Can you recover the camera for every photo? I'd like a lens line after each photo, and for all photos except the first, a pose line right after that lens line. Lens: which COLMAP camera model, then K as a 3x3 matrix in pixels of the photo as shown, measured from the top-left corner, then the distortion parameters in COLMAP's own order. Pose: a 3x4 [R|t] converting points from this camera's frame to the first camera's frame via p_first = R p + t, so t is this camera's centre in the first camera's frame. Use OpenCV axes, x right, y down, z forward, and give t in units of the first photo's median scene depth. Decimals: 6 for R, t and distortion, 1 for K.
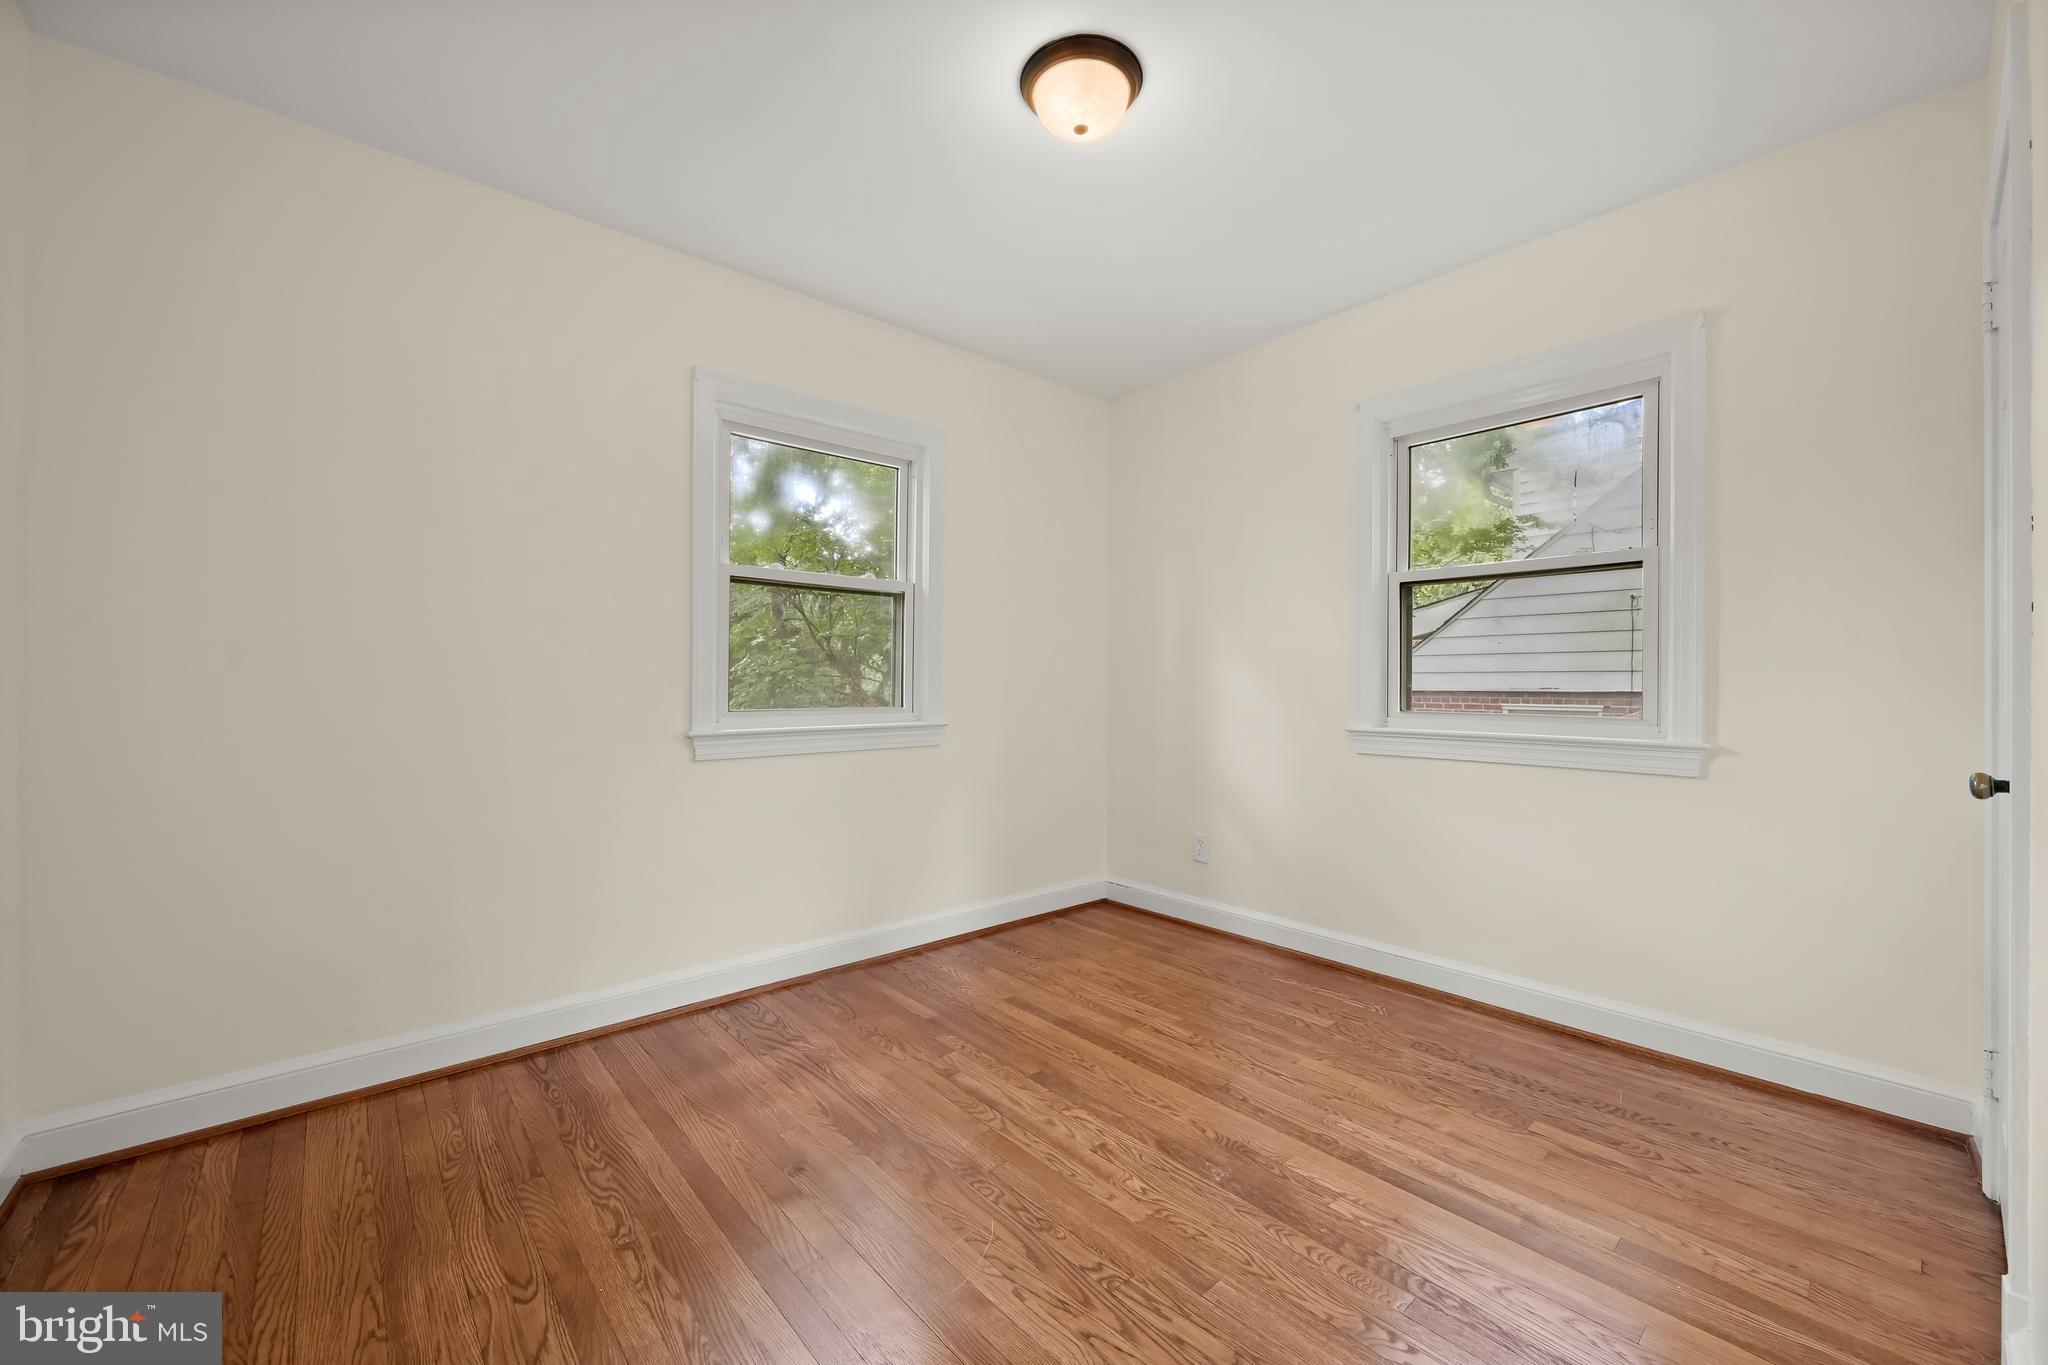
lens RADIAL K [[798.2, 0, 1030.0], [0, 798.2, 686.2], [0, 0, 1]] dist [-0.000318, -0.000029]
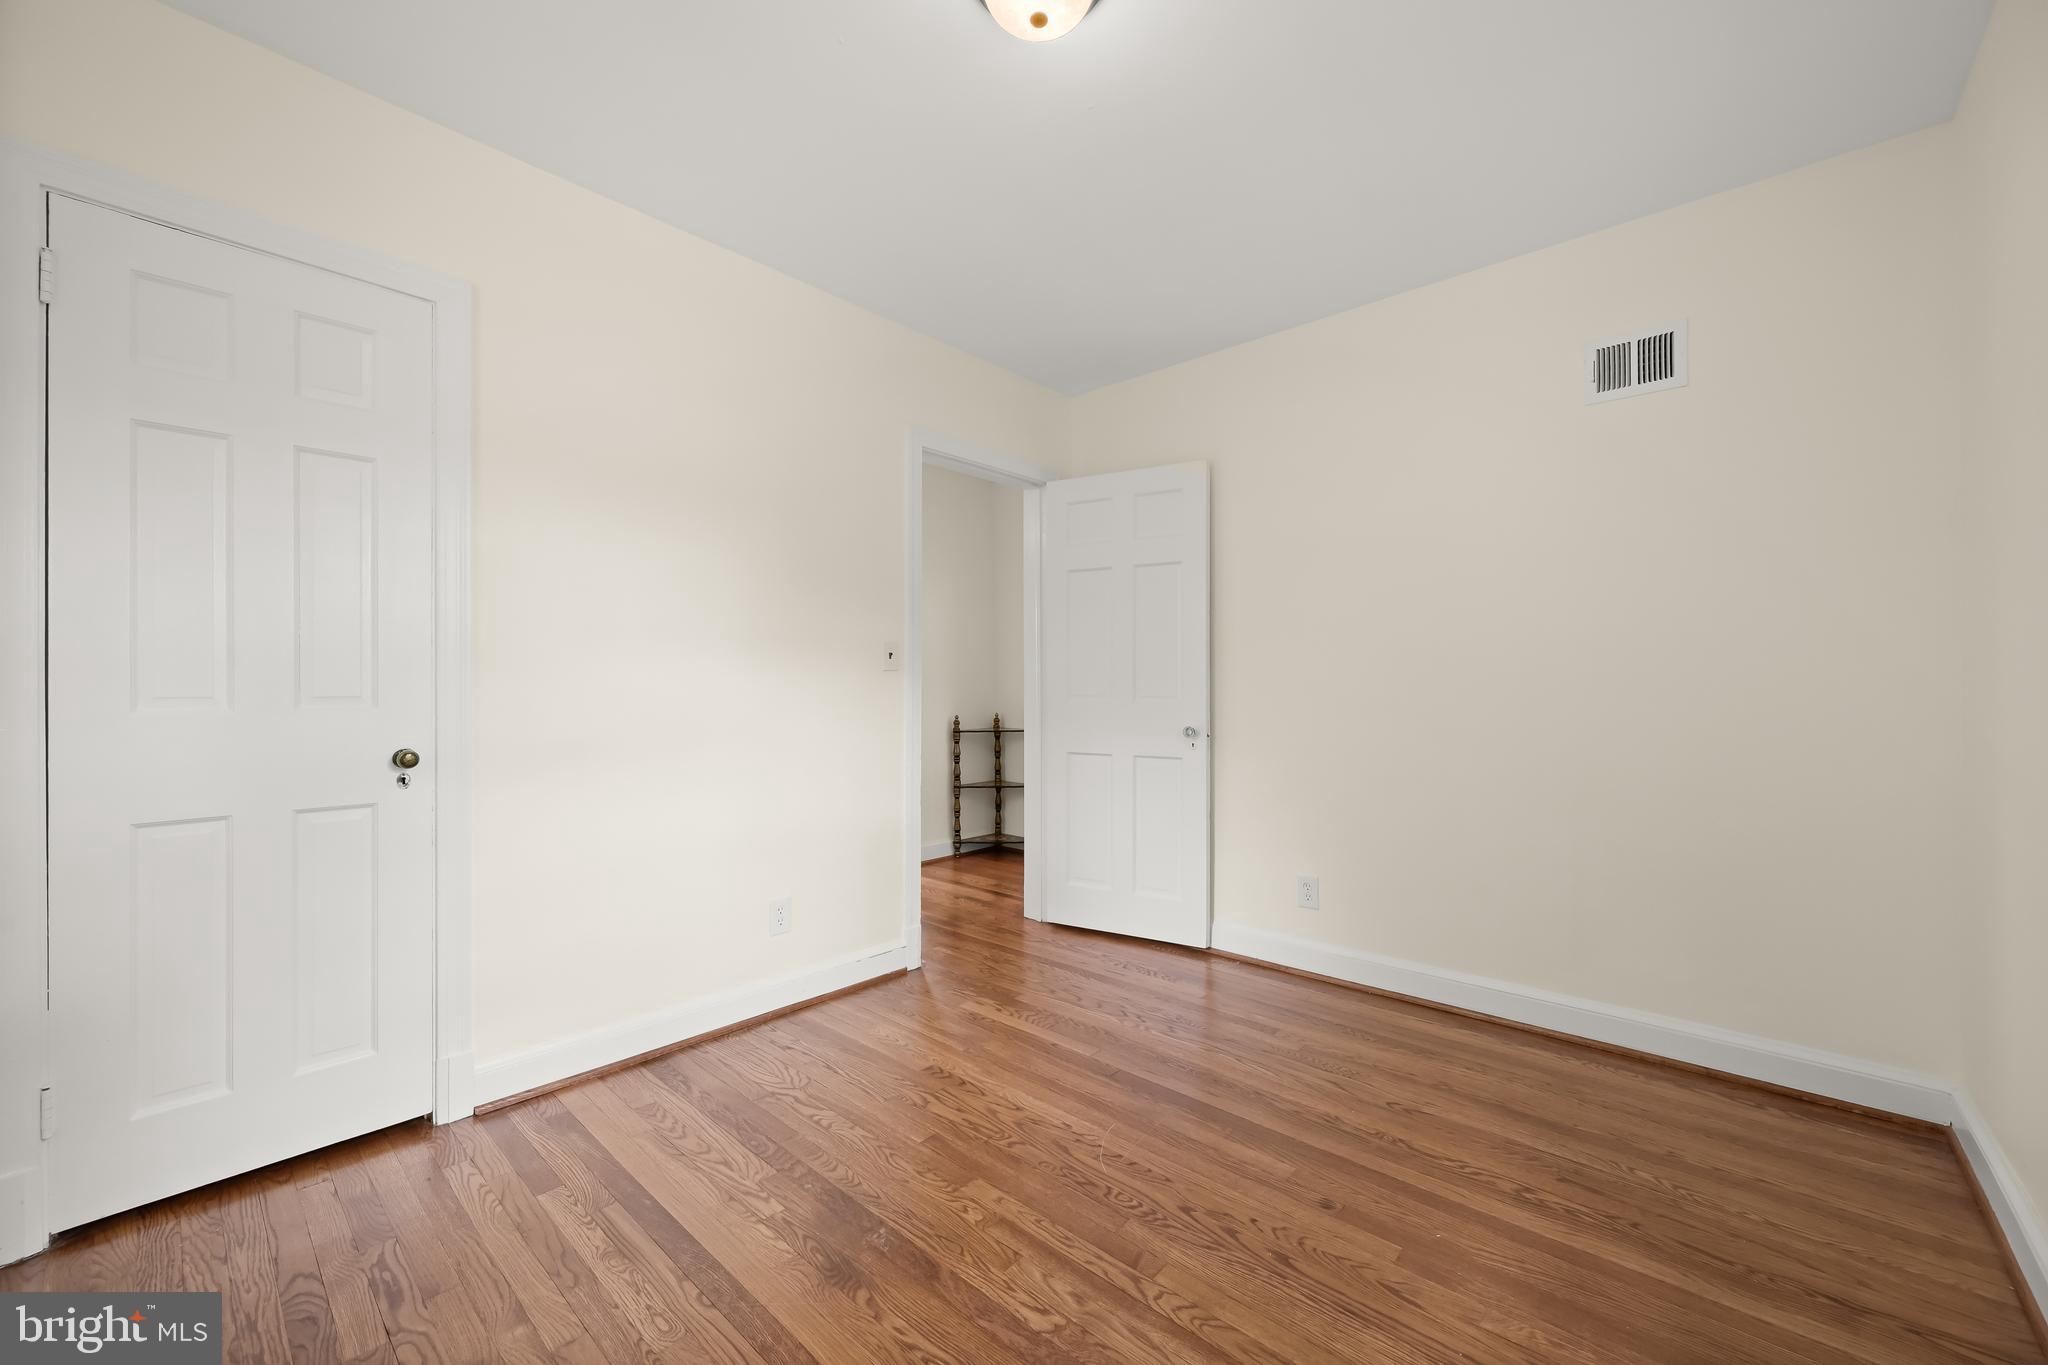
lens RADIAL K [[798.2, 0, 1030.0], [0, 798.2, 686.2], [0, 0, 1]] dist [-0.000318, -0.000029]
pose [[-0.993603, -0.004175, -0.112856, 0.176215], [-0.003878, 0.999988, -0.002851, -0.007905], [0.112866, -0.002395, -0.993607, 1.974850]]
